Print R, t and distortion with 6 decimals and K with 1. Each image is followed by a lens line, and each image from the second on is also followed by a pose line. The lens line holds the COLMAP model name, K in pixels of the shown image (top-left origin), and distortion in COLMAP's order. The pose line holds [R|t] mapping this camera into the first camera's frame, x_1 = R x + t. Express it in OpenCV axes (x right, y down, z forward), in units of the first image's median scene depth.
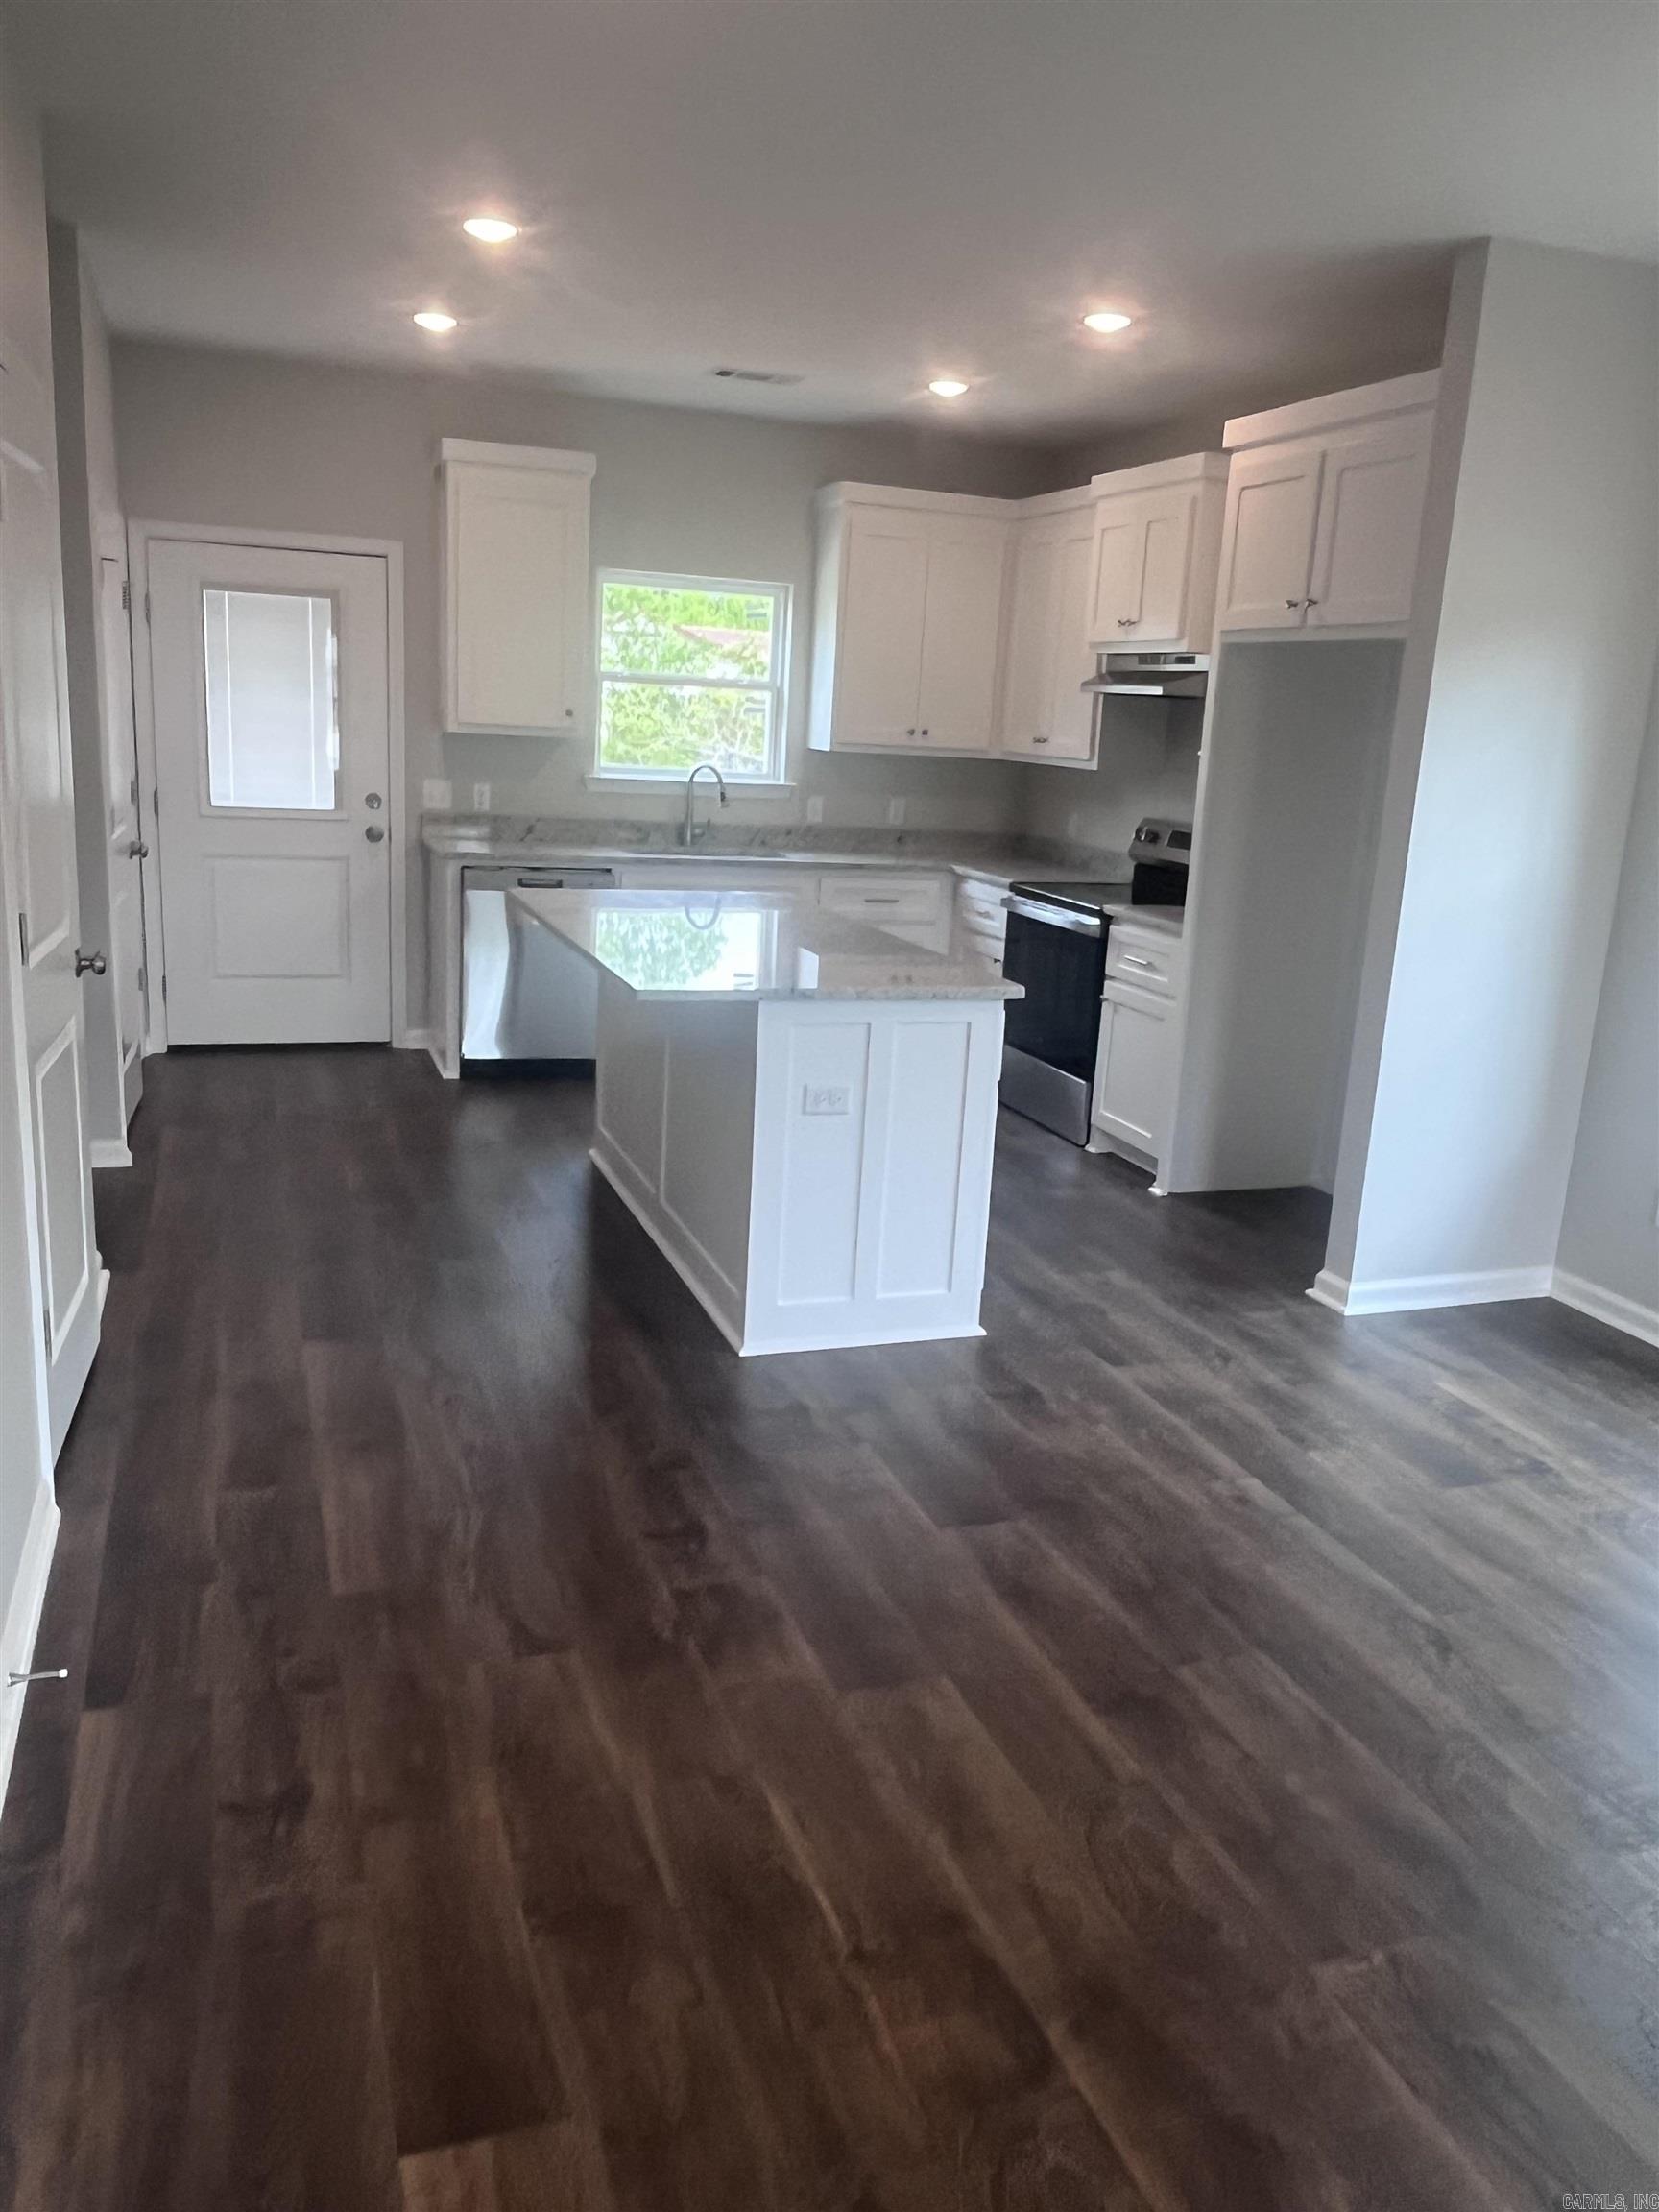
lens RADIAL K [[1642.6, 0, 829.7], [0, 1642.6, 1117.6], [0, 0, 1]] dist [0.002732, -0.016076]
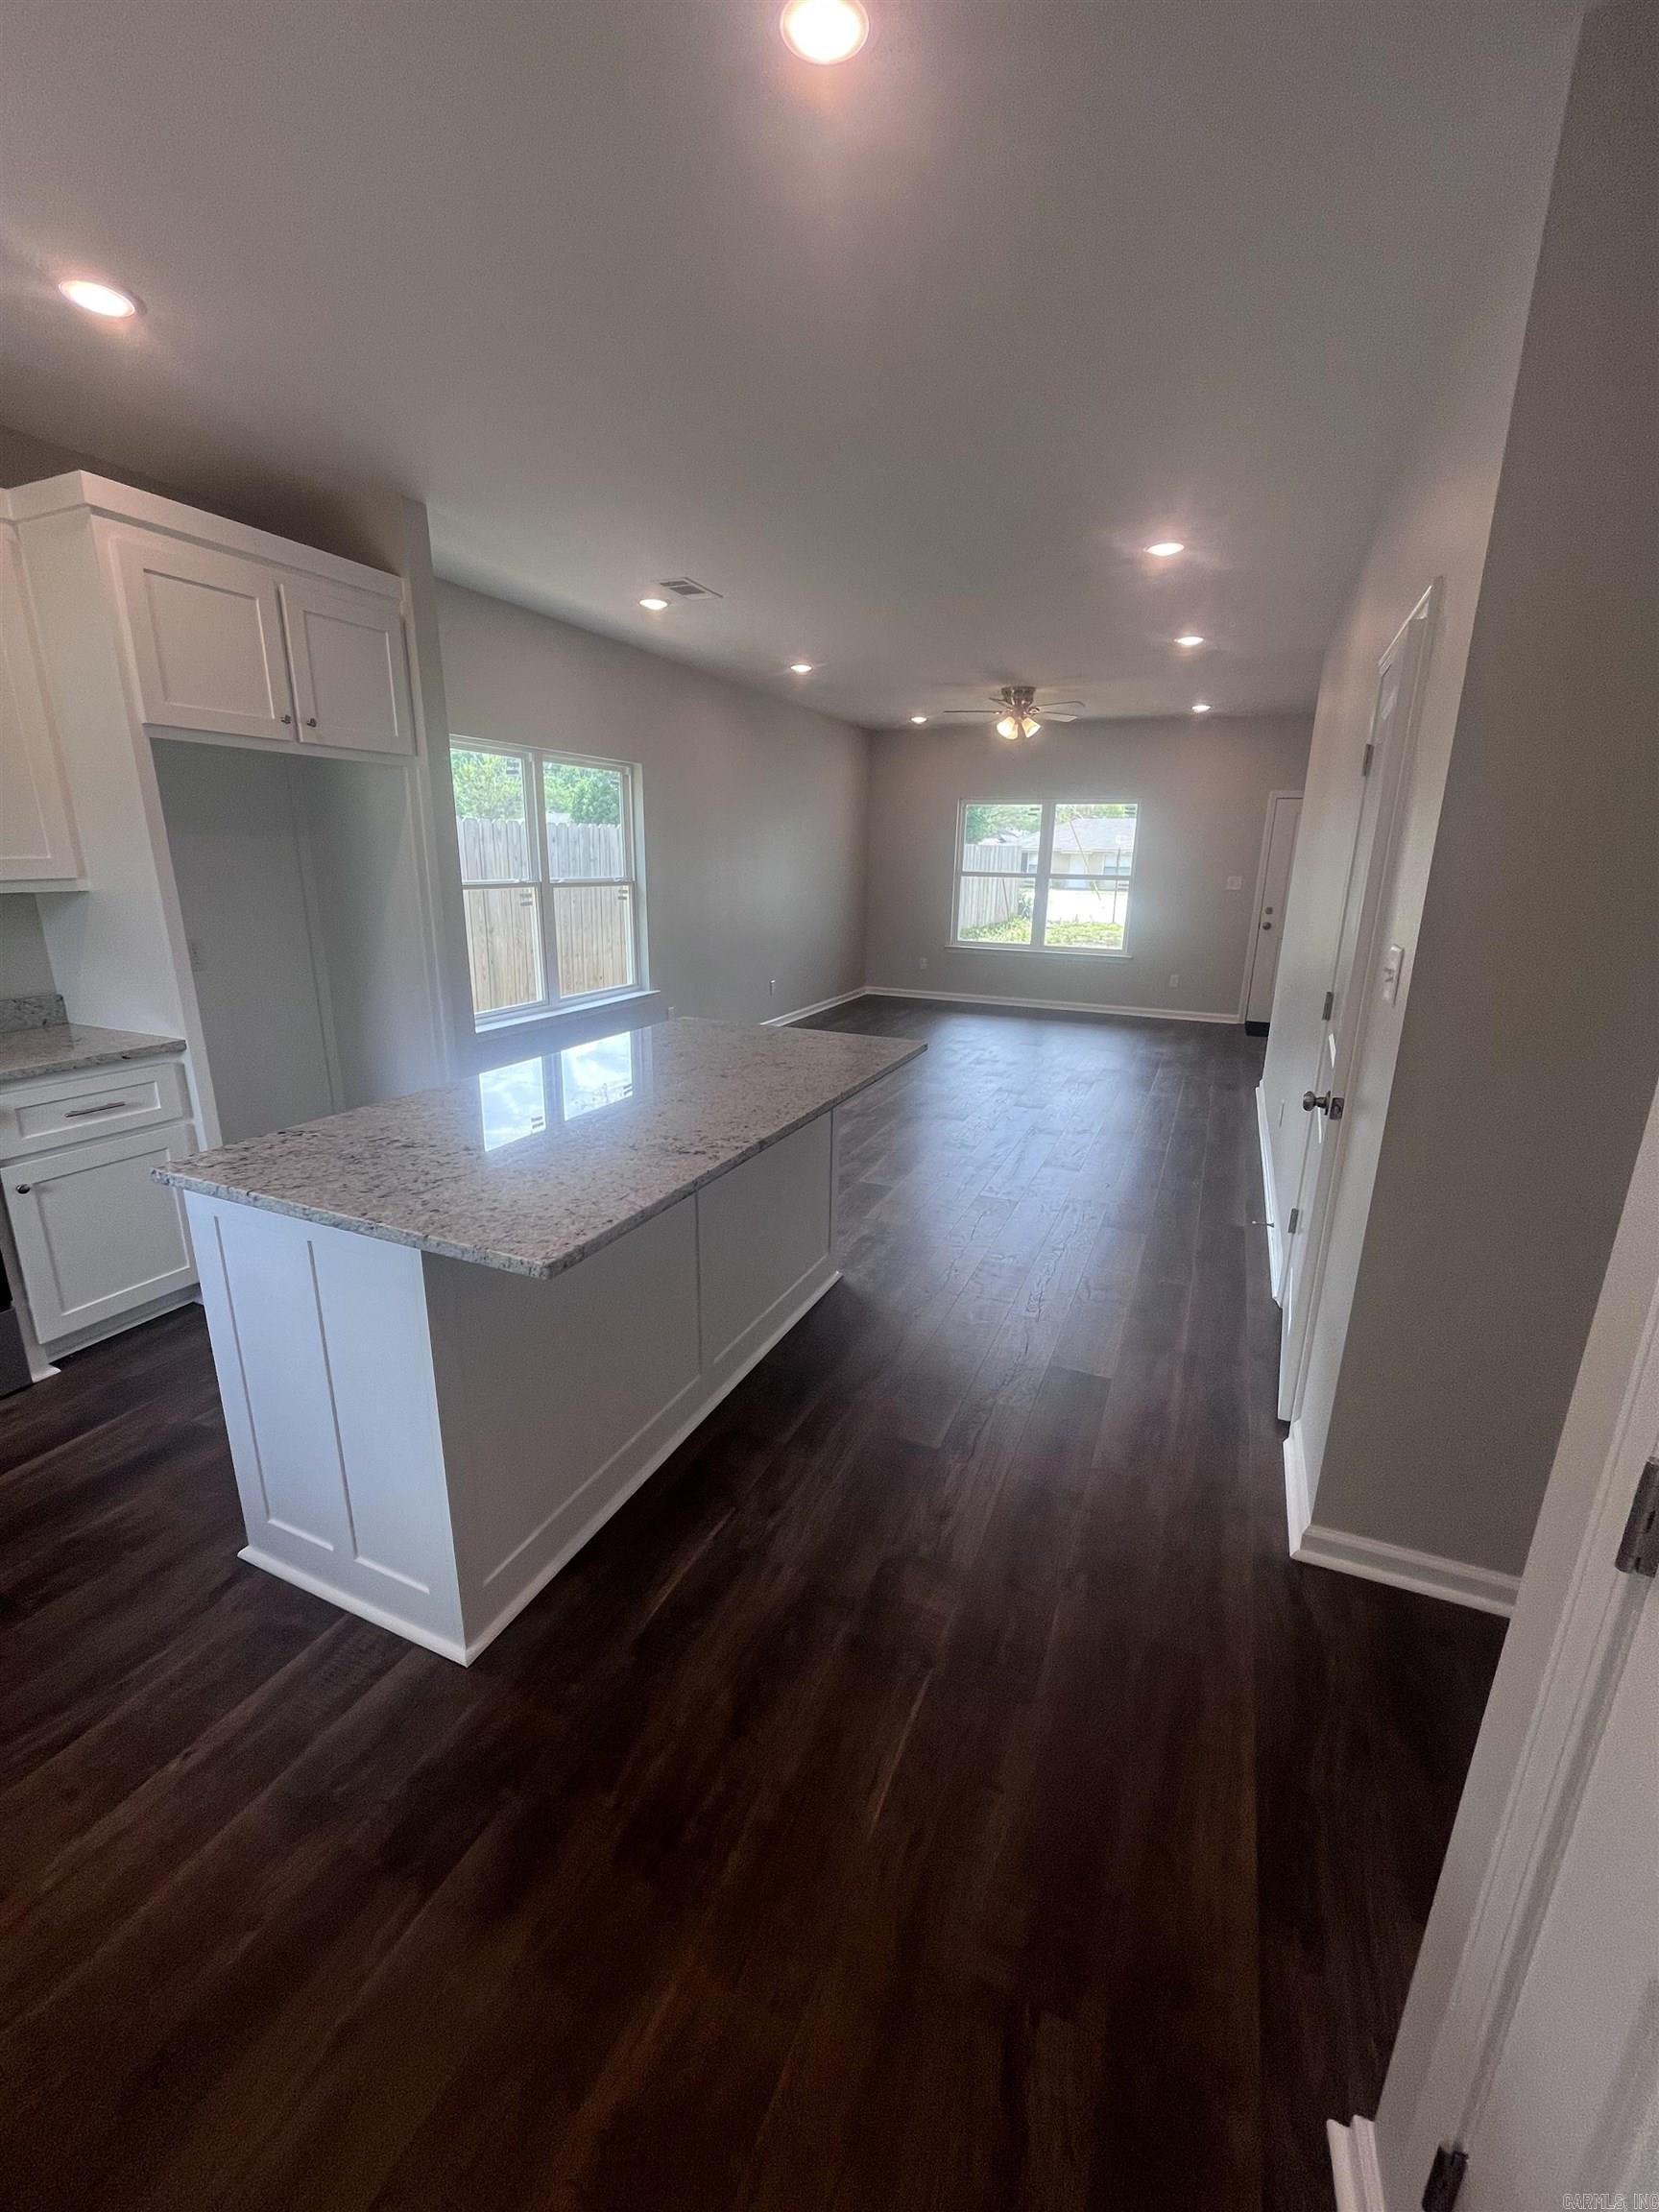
lens RADIAL K [[897.9, 0, 830.4], [0, 897.9, 1101.0], [0, 0, 1]] dist [-0.005222, 0.000304]
pose [[-0.724997, -0.250885, 0.641432, -0.432069], [0.107059, 0.878928, 0.464784, -0.309736], [-0.680380, 0.405639, -0.610361, 1.159667]]
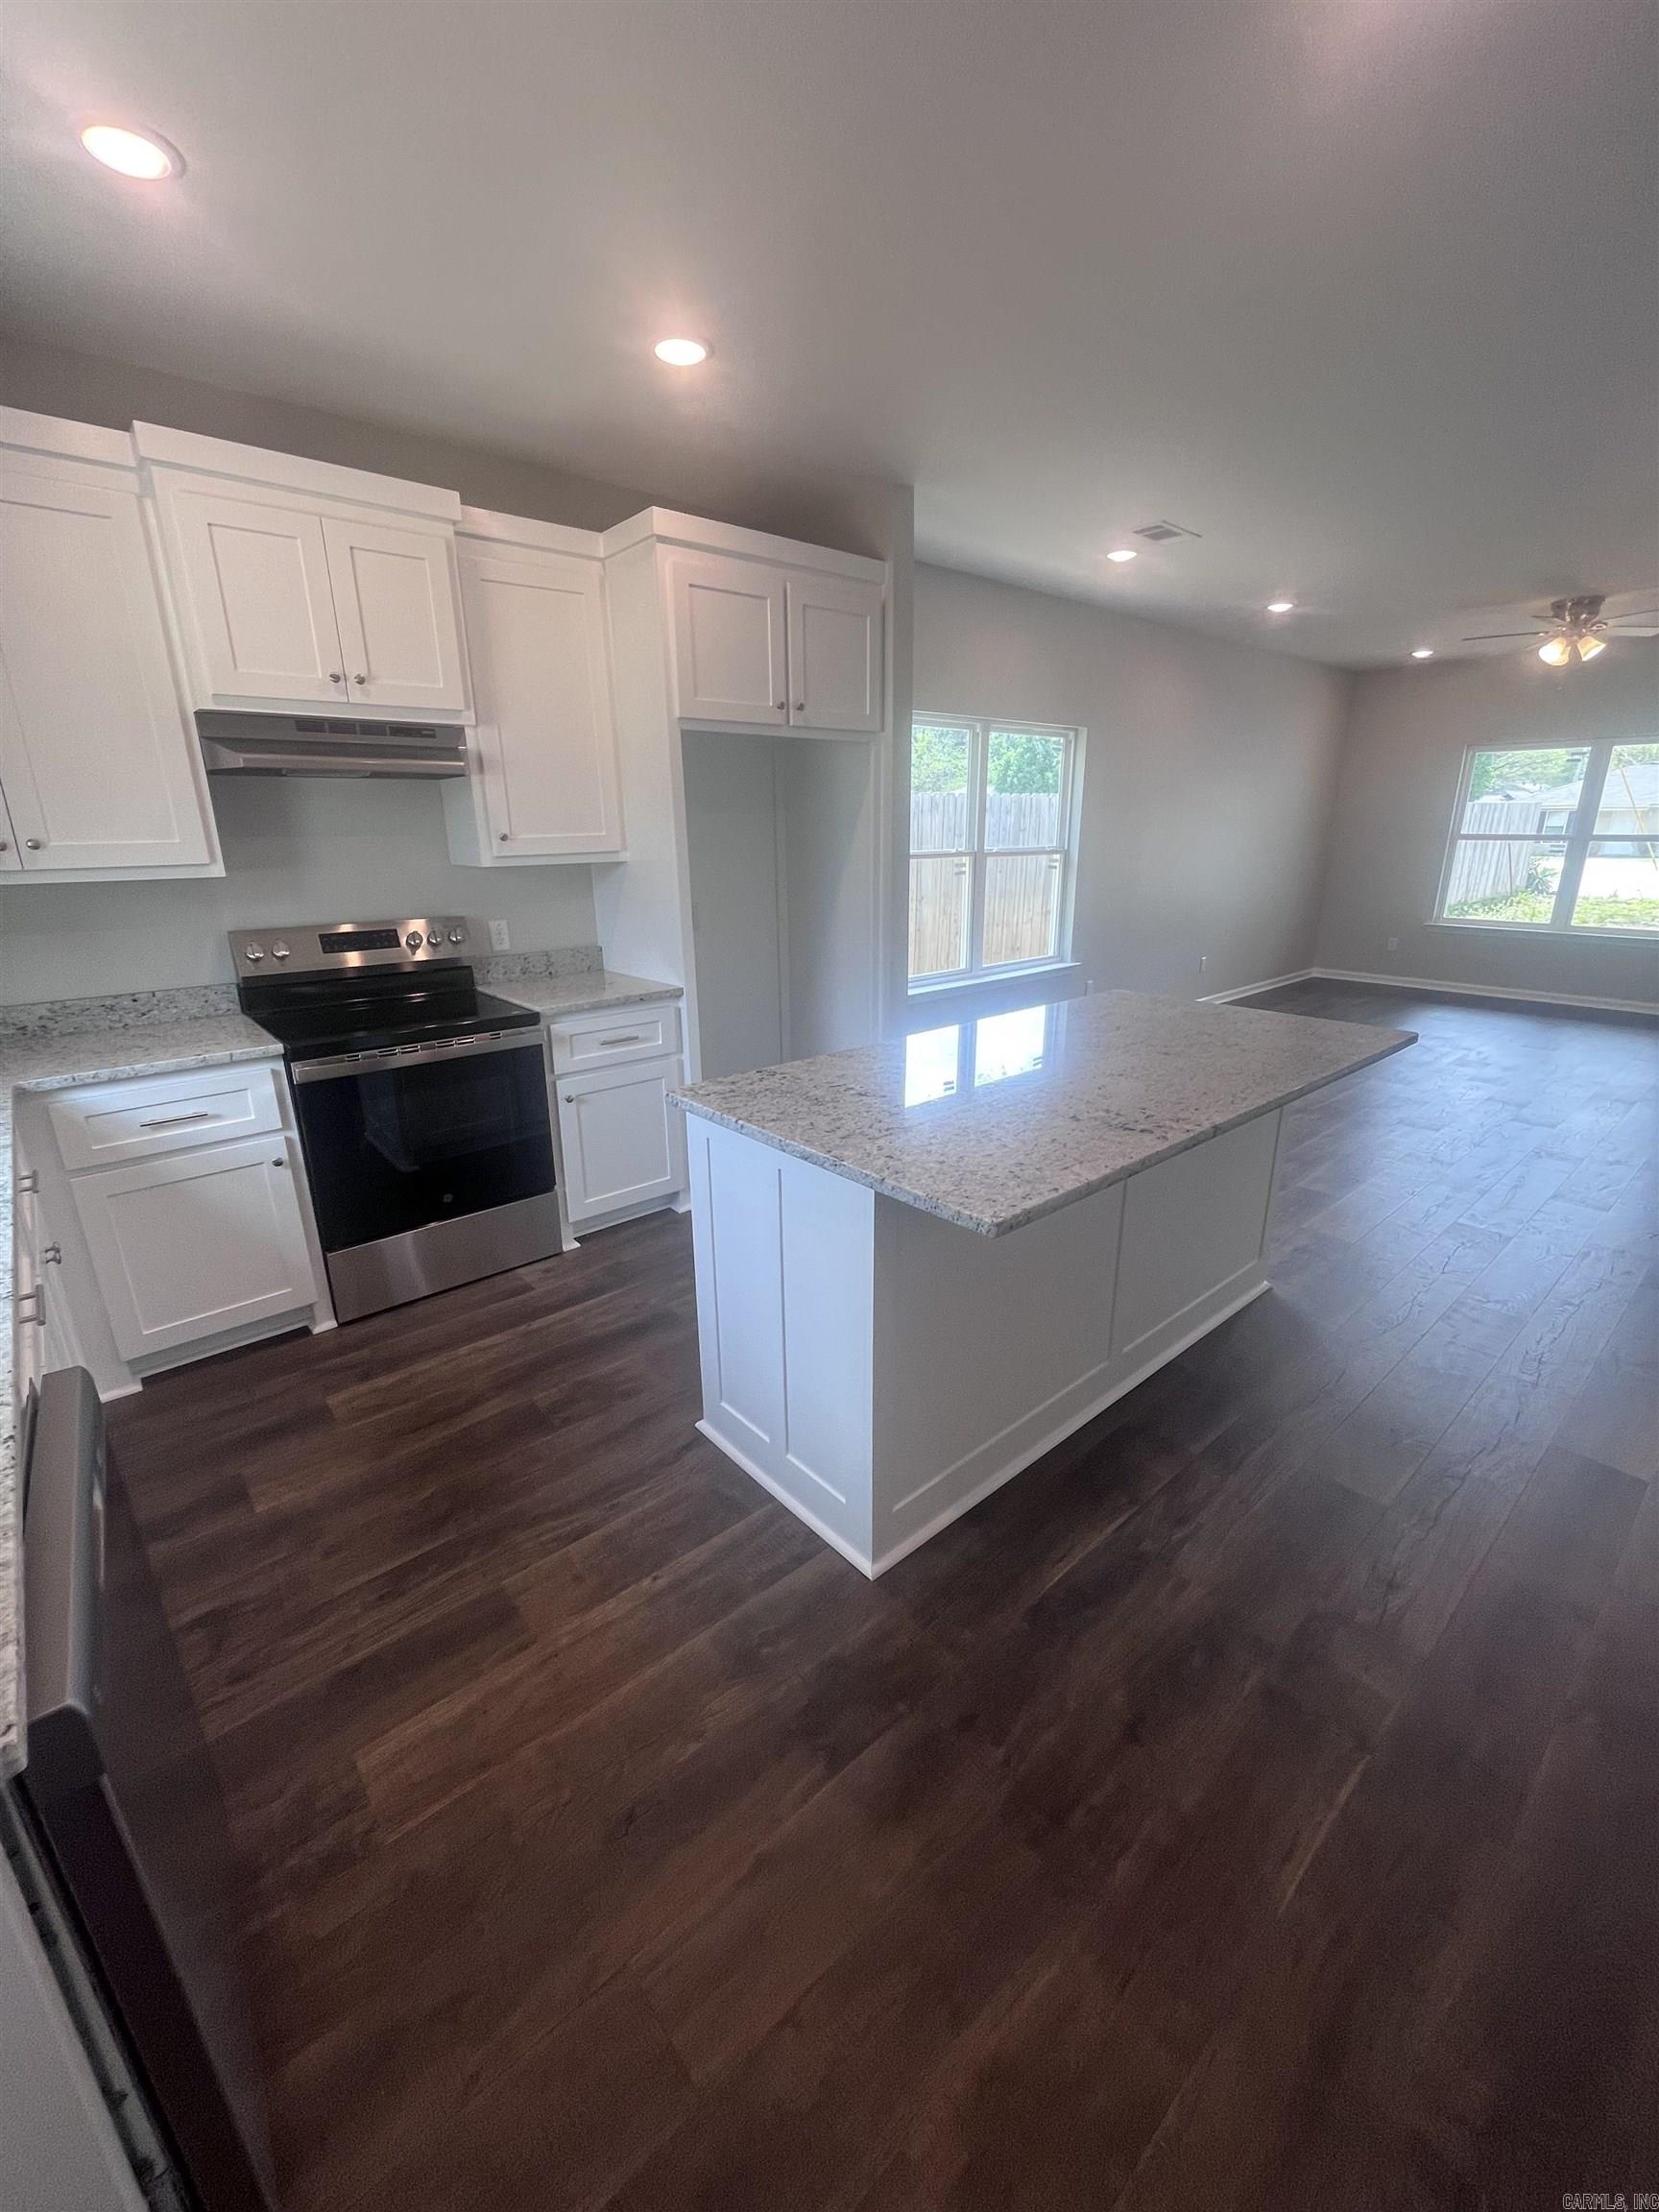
lens RADIAL K [[897.9, 0, 830.5], [0, 897.9, 1101.0], [0, 0, 1]] dist [-0.005222, 0.000304]
pose [[-0.365444, -0.327737, 0.871229, -0.416947], [0.212352, 0.881932, 0.420836, -0.308574], [-0.906288, 0.338799, -0.252700, 1.174799]]
